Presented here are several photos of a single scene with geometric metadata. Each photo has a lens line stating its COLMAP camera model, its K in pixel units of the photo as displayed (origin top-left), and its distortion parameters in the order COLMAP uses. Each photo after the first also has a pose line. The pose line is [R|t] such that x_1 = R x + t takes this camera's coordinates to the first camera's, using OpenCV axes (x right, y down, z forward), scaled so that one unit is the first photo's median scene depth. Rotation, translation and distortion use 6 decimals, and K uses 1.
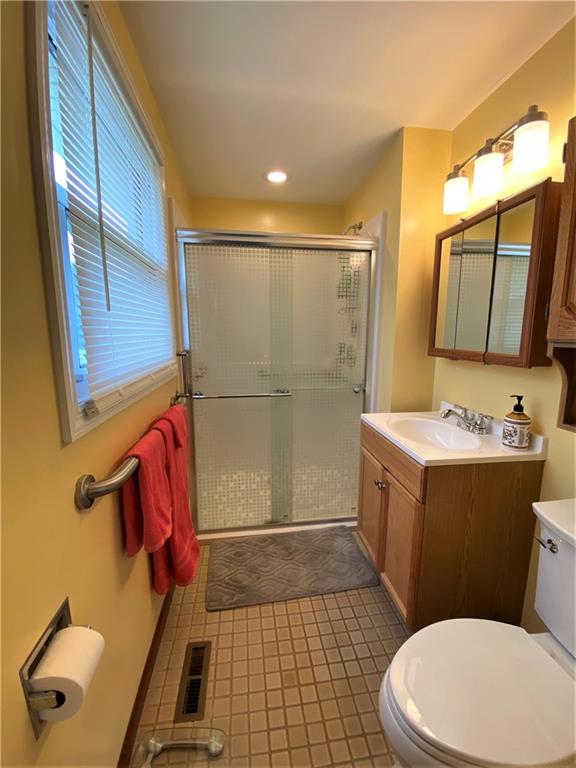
lens RADIAL K [[312.1, 0, 287.3], [0, 312.1, 382.8], [0, 0, 1]] dist [-0.002191, -0.000947]
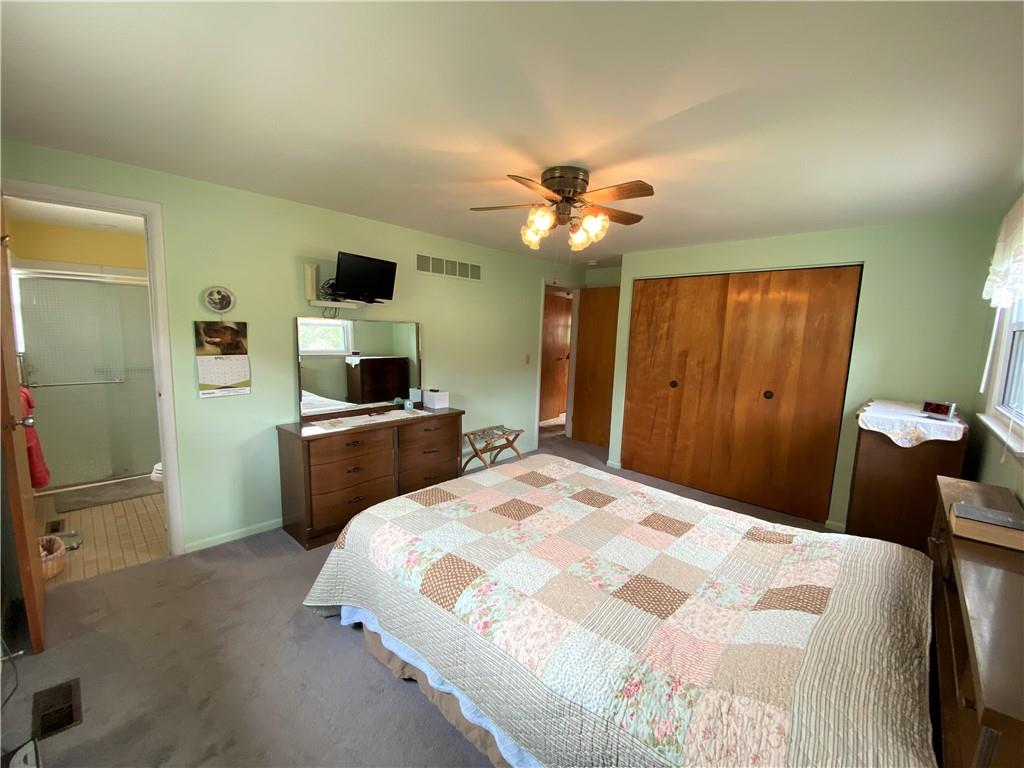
lens RADIAL K [[416.1, 0, 507.2], [0, 416.1, 381.1], [0, 0, 1]] dist [-0.002191, -0.000947]
pose [[0.782434, -0.067391, 0.619076, 0.277631], [0.074709, 0.997105, 0.014120, 0.153092], [-0.618236, 0.035203, 0.785204, -2.091845]]
